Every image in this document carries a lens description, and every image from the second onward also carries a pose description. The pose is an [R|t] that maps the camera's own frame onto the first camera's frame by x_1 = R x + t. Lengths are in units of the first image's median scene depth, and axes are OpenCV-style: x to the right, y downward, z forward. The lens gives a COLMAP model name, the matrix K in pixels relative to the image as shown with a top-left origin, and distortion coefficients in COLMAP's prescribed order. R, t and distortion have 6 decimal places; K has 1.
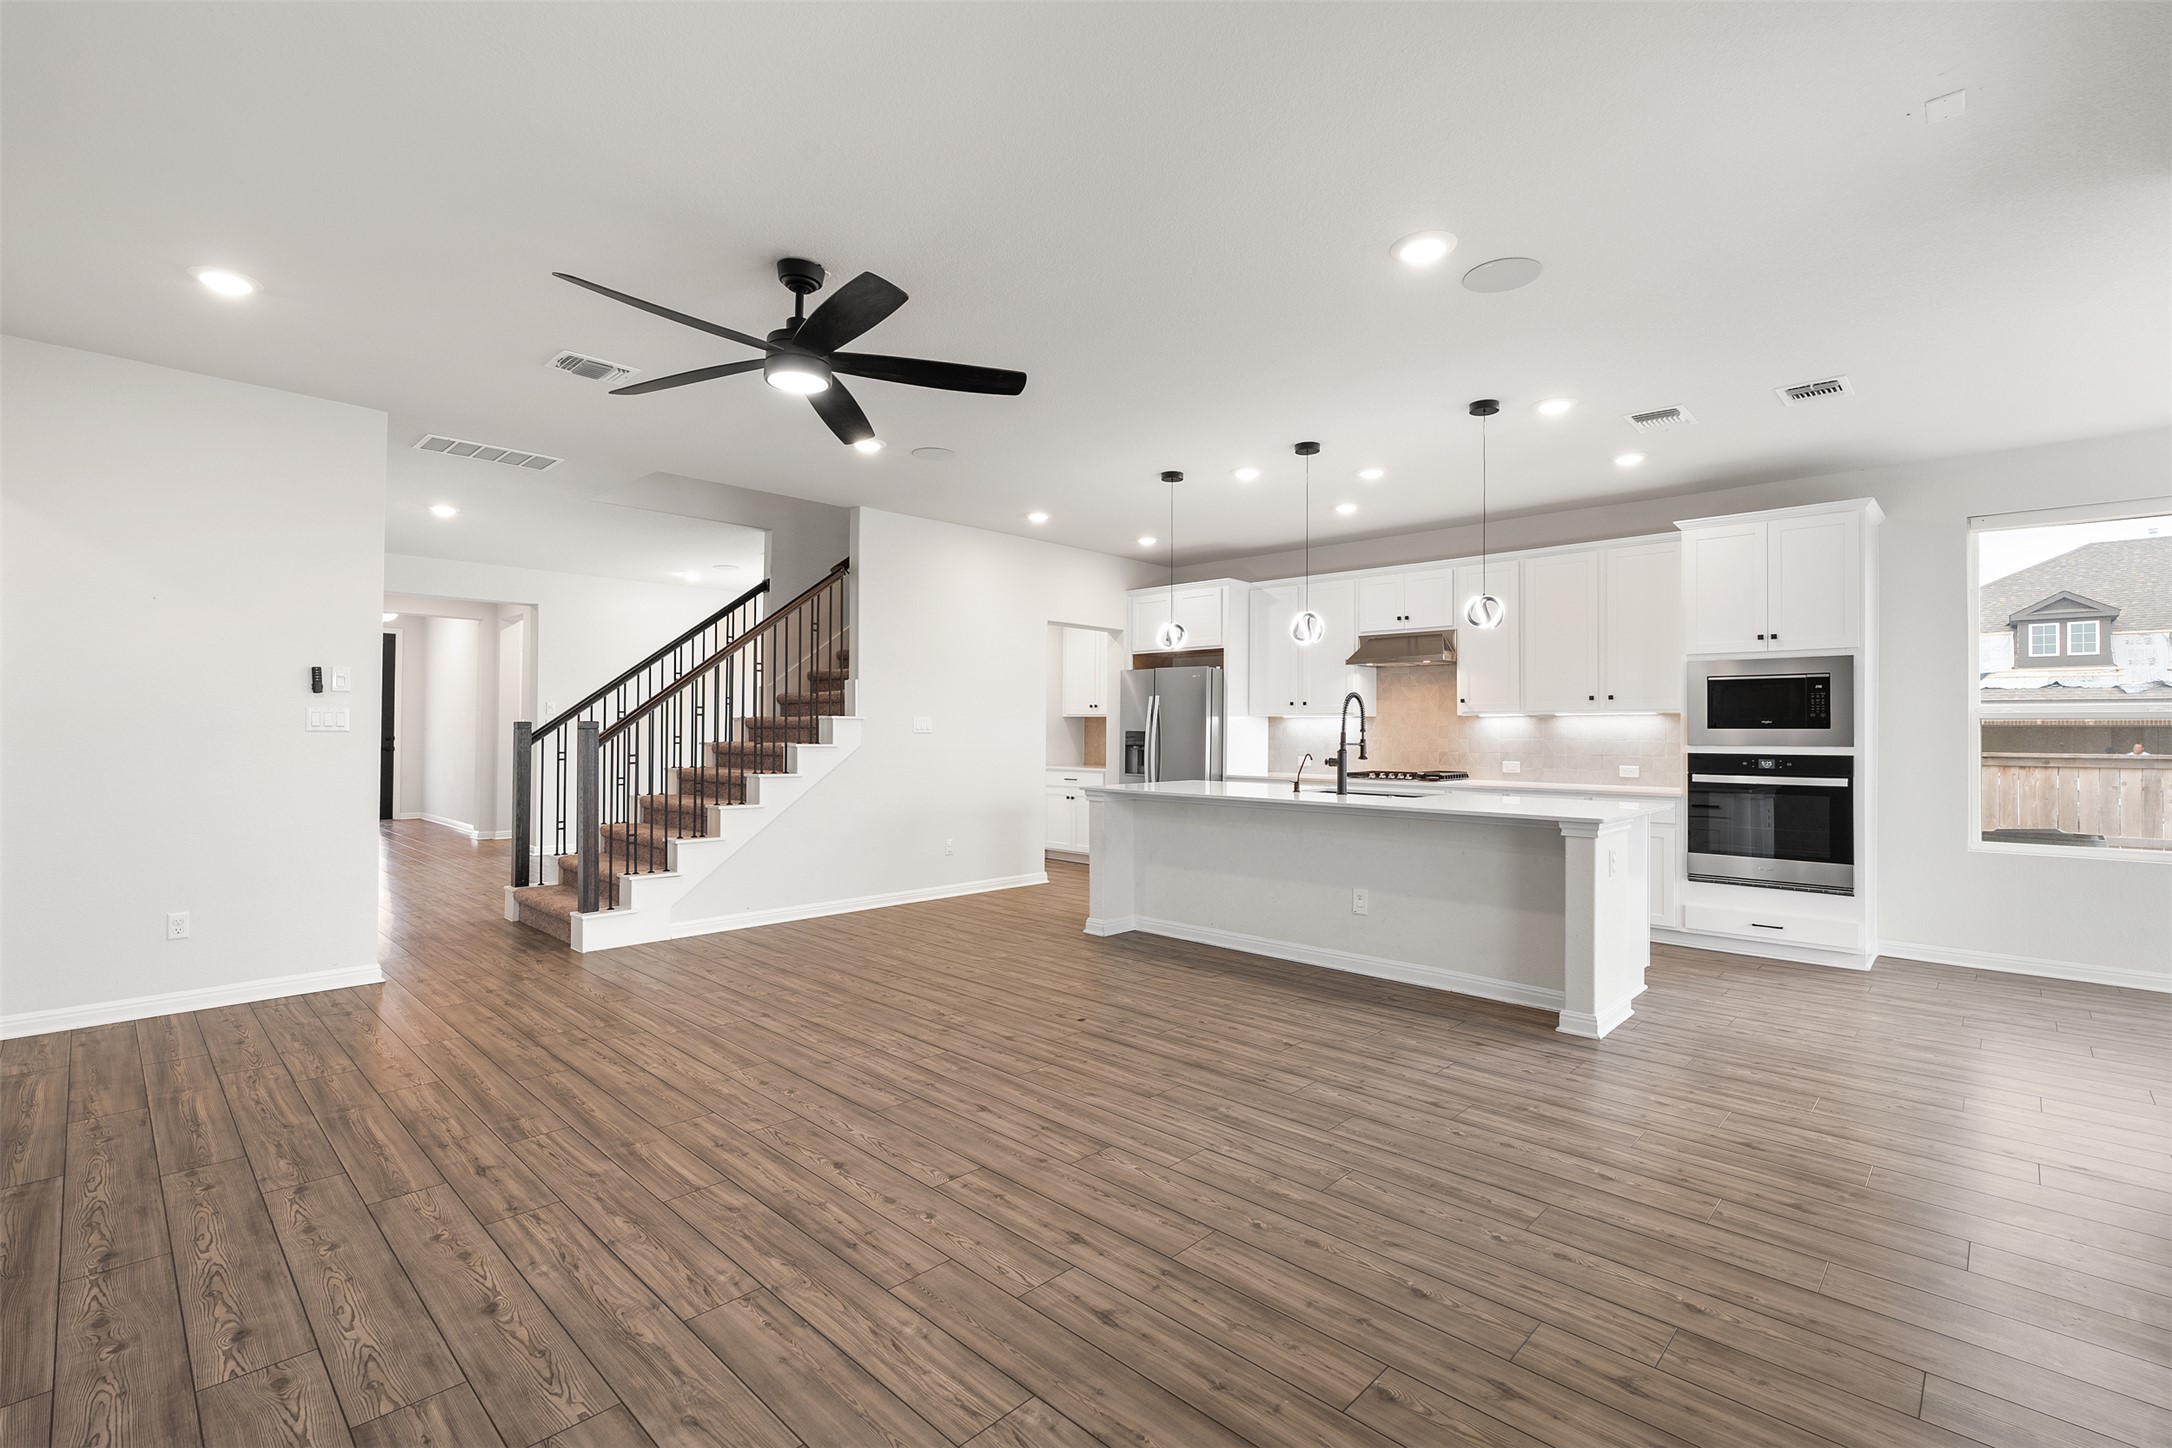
lens RADIAL K [[967.6, 0, 1088.2], [0, 967.6, 719.9], [0, 0, 1]] dist [-0.005763, 0.000708]
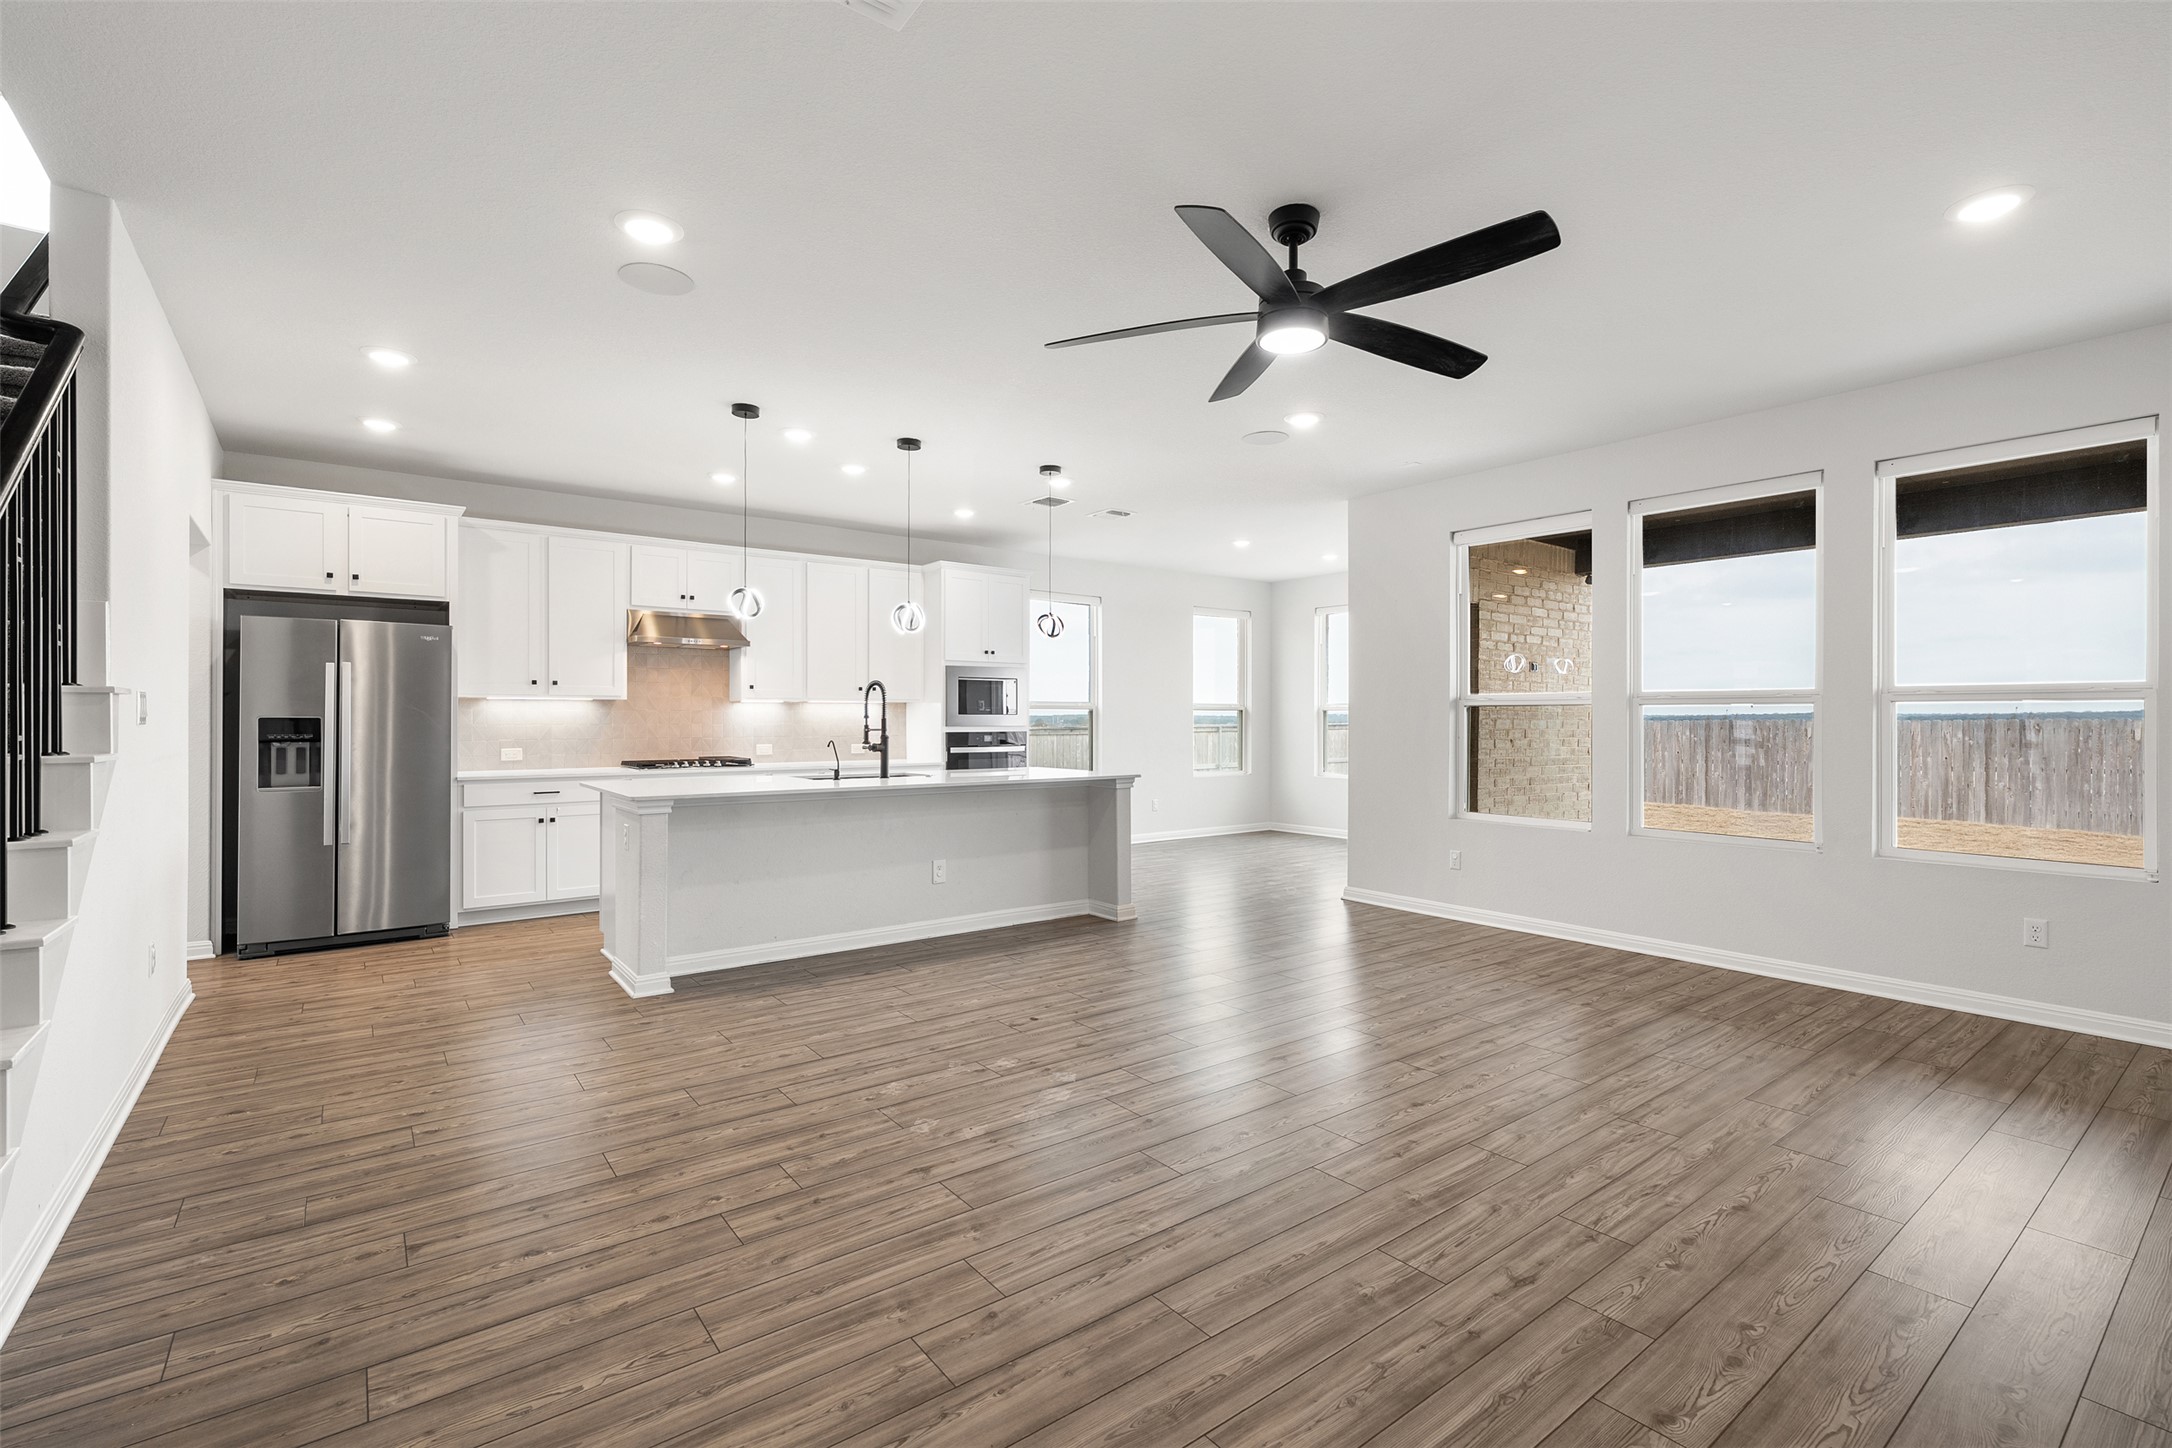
lens RADIAL K [[967.6, 0, 1084.8], [0, 967.6, 723.6], [0, 0, 1]] dist [-0.005763, 0.000708]
pose [[0.153360, -0.011325, 0.988105, -0.986315], [-0.011671, 0.999844, 0.013271, 0.001966], [-0.988101, -0.013568, 0.153204, 0.837315]]
